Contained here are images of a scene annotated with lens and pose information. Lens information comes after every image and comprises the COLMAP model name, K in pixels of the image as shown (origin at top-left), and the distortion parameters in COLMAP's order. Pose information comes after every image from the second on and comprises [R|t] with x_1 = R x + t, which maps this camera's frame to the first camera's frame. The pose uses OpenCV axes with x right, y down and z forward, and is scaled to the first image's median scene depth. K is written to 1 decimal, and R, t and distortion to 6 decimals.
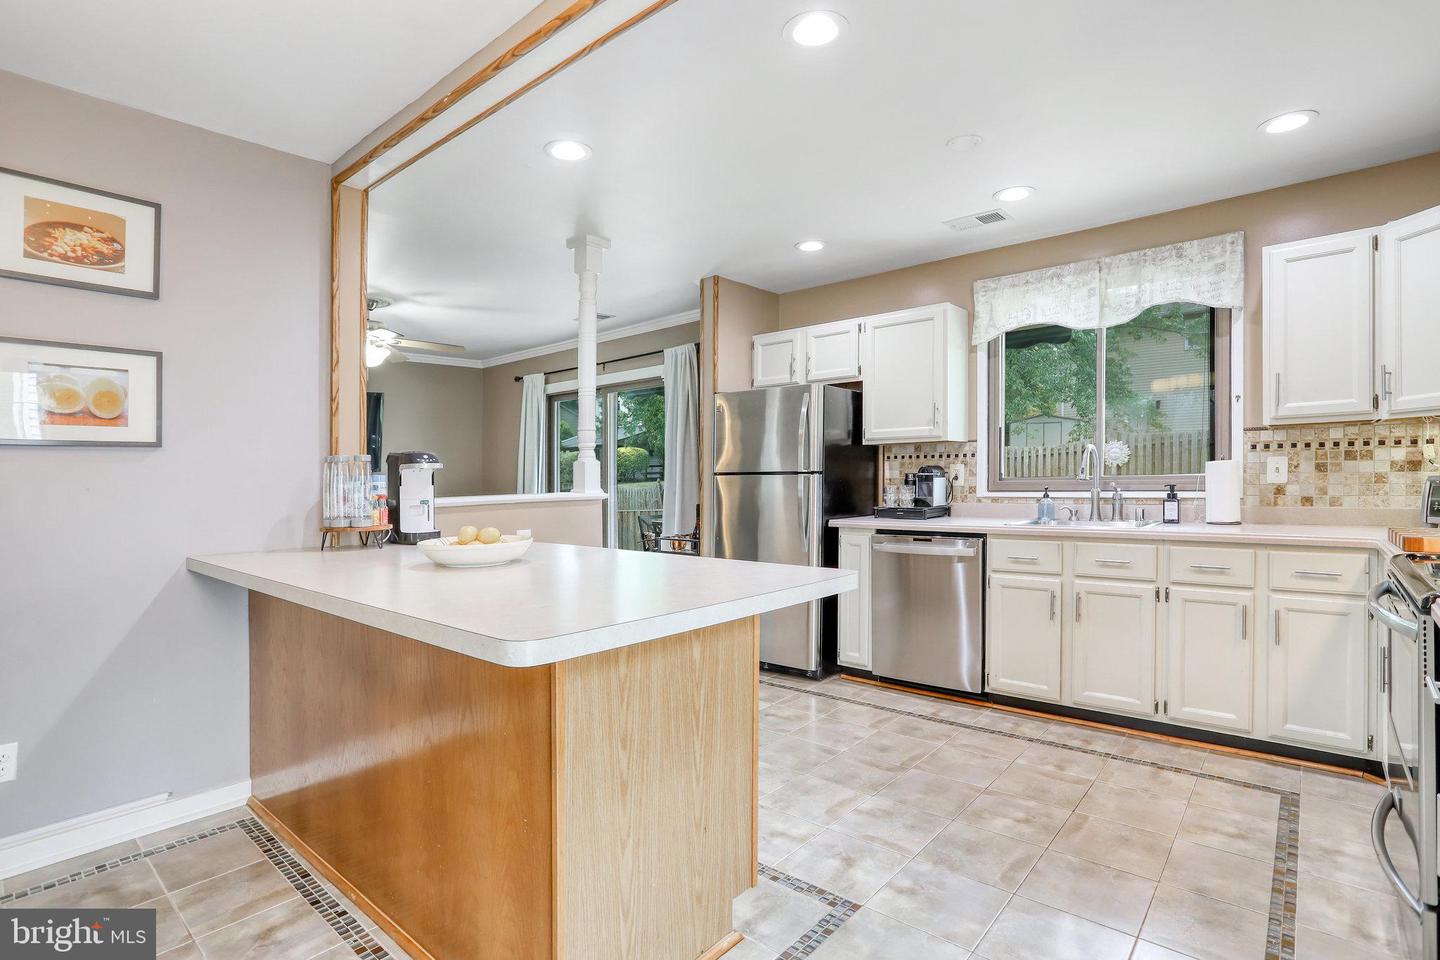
lens RADIAL K [[702.9, 0, 730.6], [0, 702.9, 500.1], [0, 0, 1]] dist [-0.063317, 0.022056]
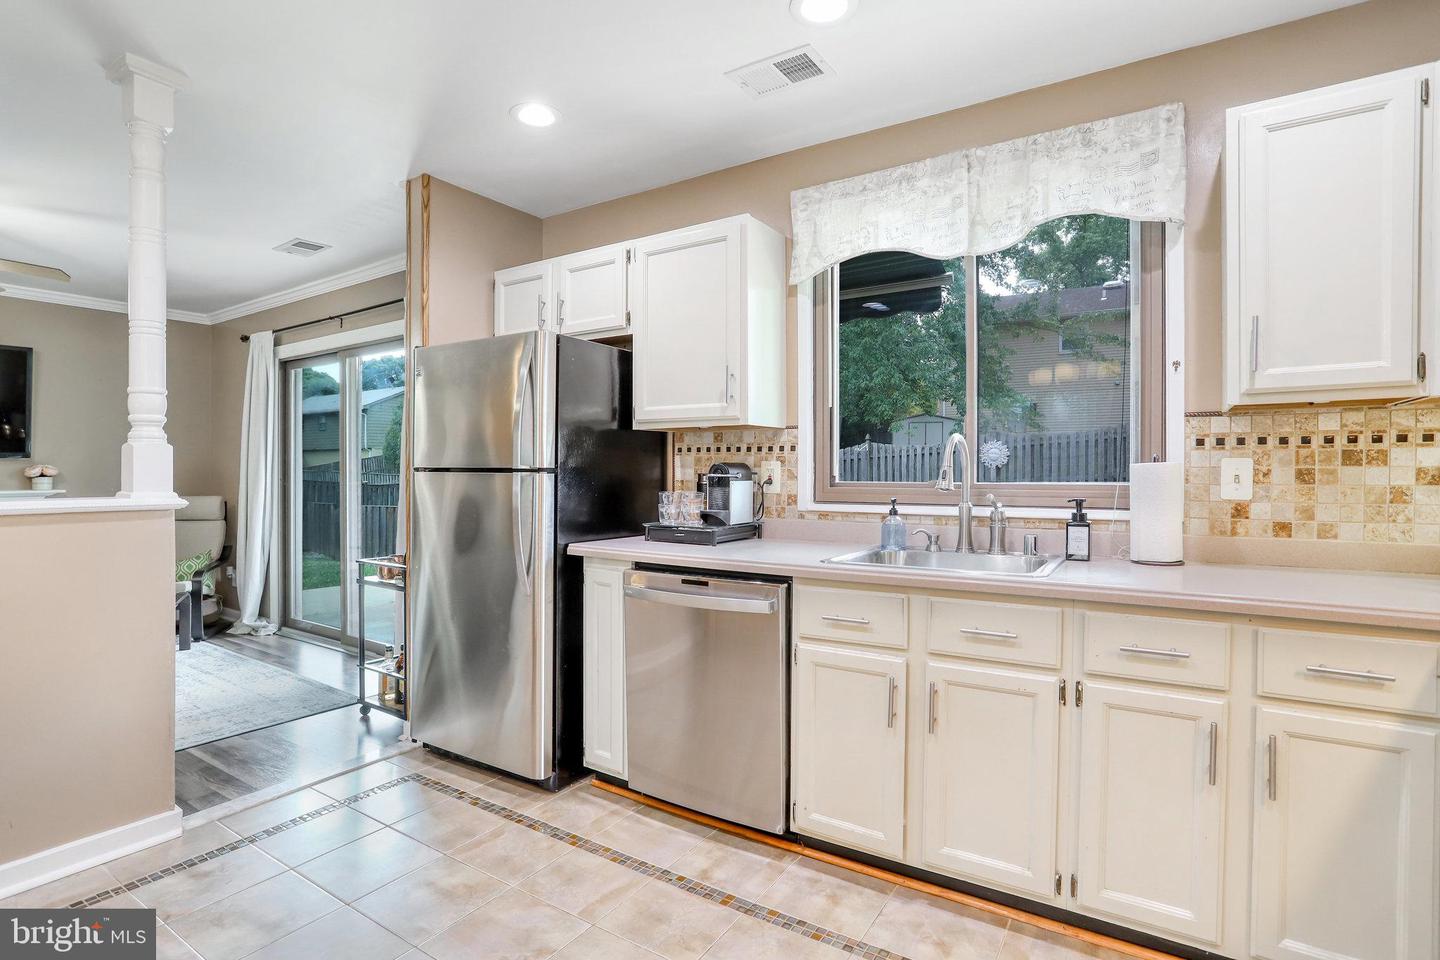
lens RADIAL K [[718.6, 0, 715.0], [0, 718.6, 475.0], [0, 0, 1]] dist [-0.066972, 0.028159]
pose [[0.990759, 0.017462, 0.134508, 0.198472], [-0.013545, 0.999459, -0.029983, -0.018561], [-0.134959, 0.027884, 0.990459, 0.356288]]
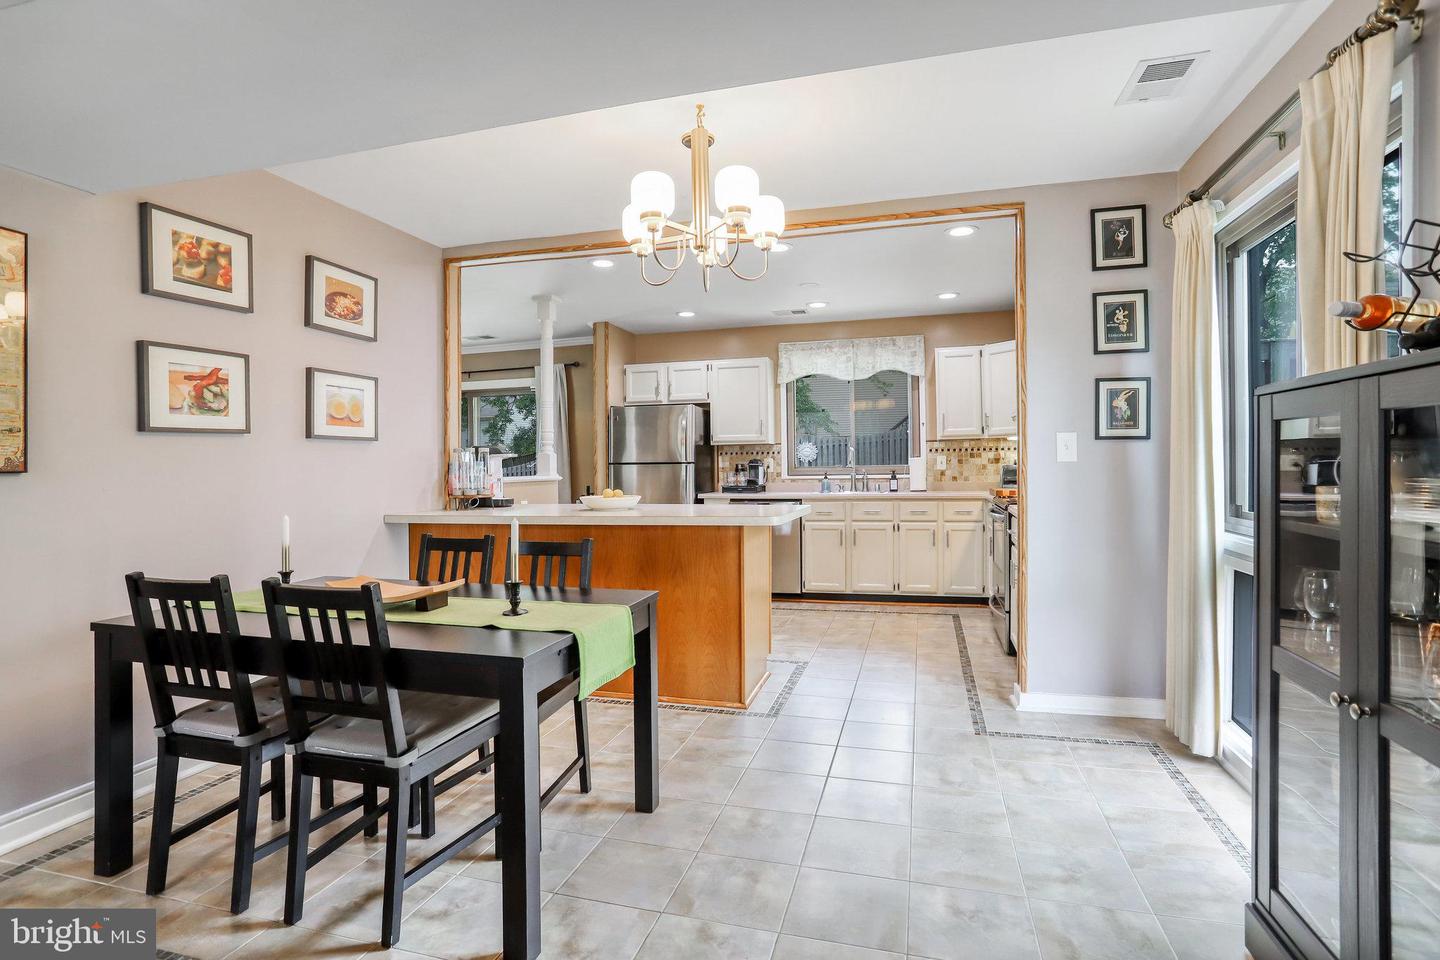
lens RADIAL K [[719.0, 0, 720.0], [0, 719.0, 480.0], [0, 0, 1]] dist [-0.063732, 0.013443]
pose [[0.904630, -0.002404, 0.426191, -0.520092], [0.011753, 0.999744, -0.019308, 0.030397], [-0.426035, 0.022476, 0.904427, -0.465352]]
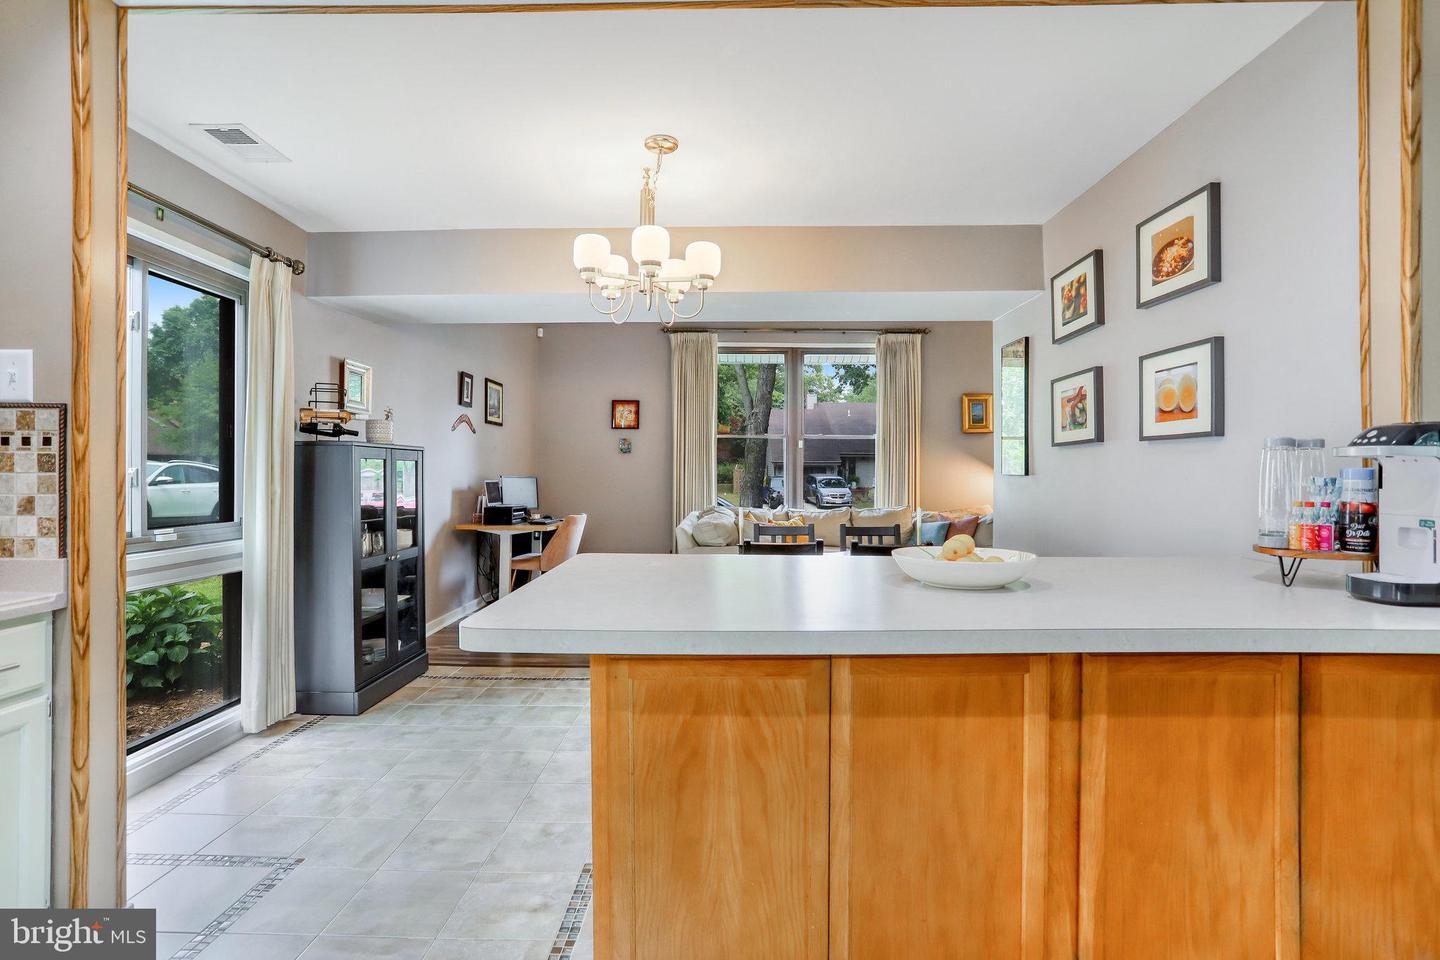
lens RADIAL K [[718.6, 0, 715.0], [0, 718.6, 475.0], [0, 0, 1]] dist [-0.066972, 0.028159]
pose [[-0.770897, 0.022613, -0.636558, 0.213668], [-0.009731, 0.998835, 0.047267, -0.040173], [0.636886, 0.042633, -0.769779, 0.838738]]
